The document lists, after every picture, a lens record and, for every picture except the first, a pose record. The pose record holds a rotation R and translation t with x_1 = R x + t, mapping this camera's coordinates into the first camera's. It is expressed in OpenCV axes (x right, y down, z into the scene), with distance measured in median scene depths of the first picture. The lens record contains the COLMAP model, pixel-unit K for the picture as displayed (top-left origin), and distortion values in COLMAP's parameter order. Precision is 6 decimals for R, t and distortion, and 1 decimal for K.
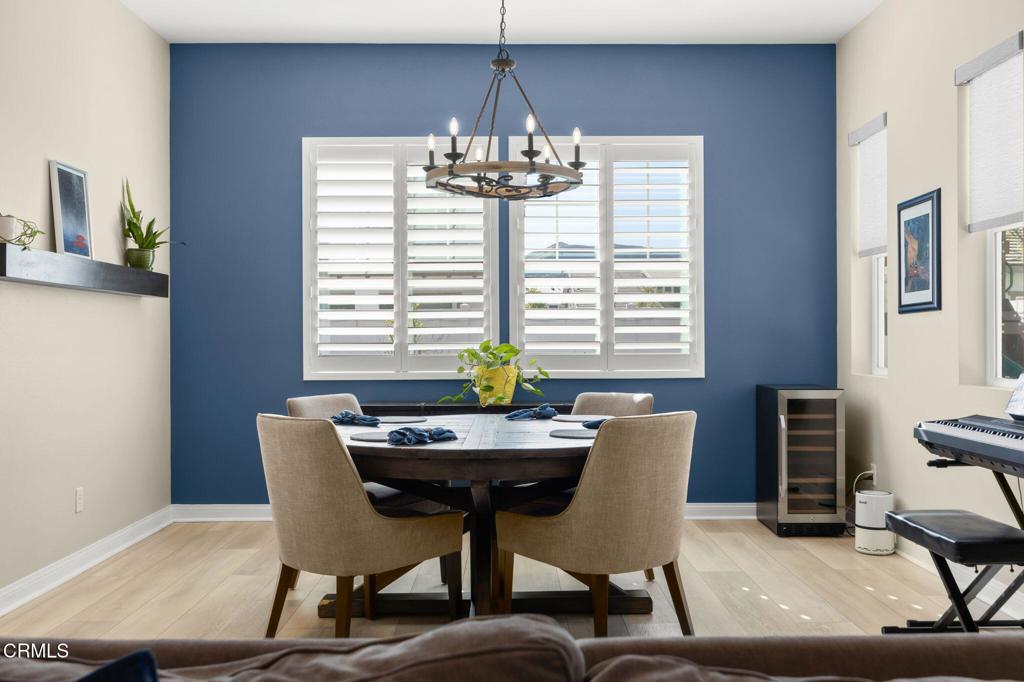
lens RADIAL K [[978.9, 0, 512.0], [0, 978.9, 341.0], [0, 0, 1]] dist [0.002188, 0.001453]
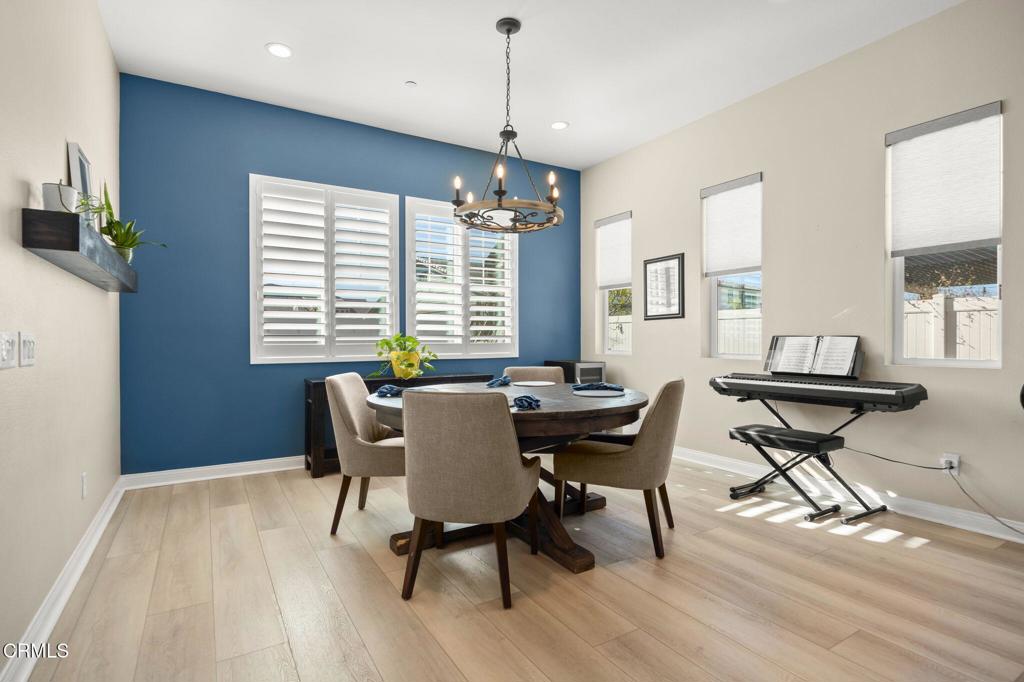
lens RADIAL K [[521.1, 0, 529.5], [0, 521.1, 339.9], [0, 0, 1]] dist [0.001324, -0.000280]
pose [[0.855770, 0.001907, 0.517354, -0.287060], [-0.001449, 0.999998, -0.001290, 0.010323], [-0.517355, 0.000354, 0.855771, 0.262522]]
